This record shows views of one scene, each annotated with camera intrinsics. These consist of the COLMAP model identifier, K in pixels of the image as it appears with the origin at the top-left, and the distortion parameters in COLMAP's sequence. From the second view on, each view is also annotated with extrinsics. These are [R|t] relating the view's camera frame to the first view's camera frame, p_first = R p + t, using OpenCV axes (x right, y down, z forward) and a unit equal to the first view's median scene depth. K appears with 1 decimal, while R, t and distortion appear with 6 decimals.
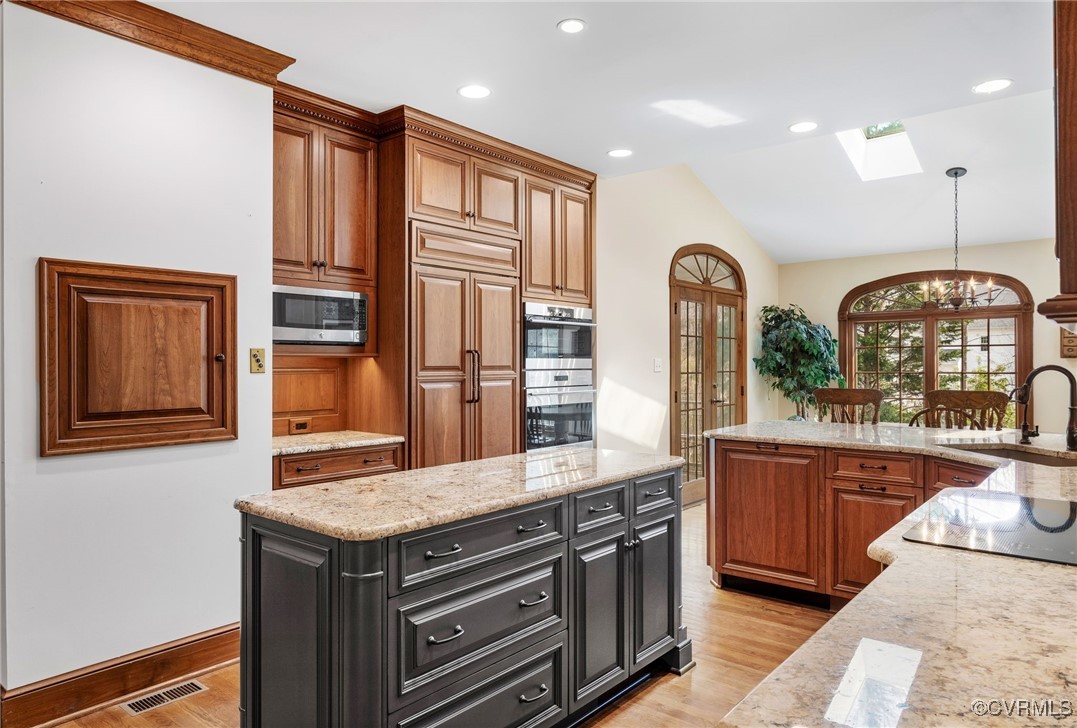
lens RADIAL K [[687.6, 0, 538.7], [0, 687.6, 362.0], [0, 0, 1]] dist [-0.005685, 0.000069]
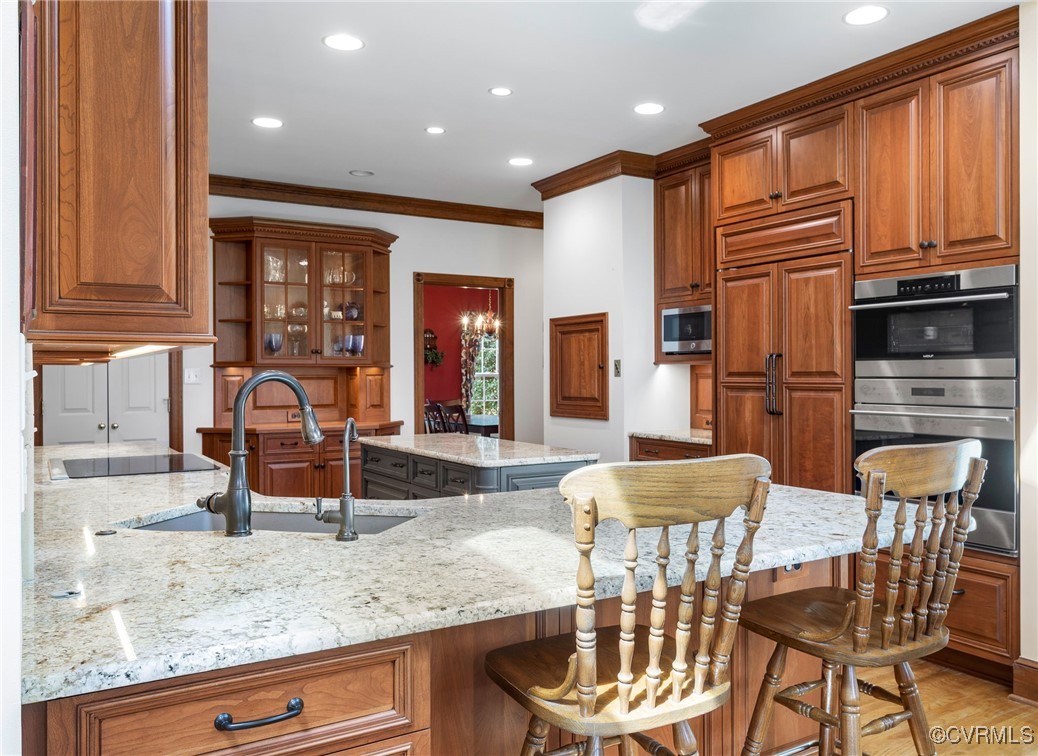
lens RADIAL K [[819.1, 0, 522.5], [0, 819.1, 372.1], [0, 0, 1]] dist [-0.008259, -0.003483]
pose [[-0.330875, 0.003077, -0.943670, 0.968201], [0.008936, 0.999960, 0.000127, 0.003027], [0.943632, -0.008391, -0.330889, 1.032858]]
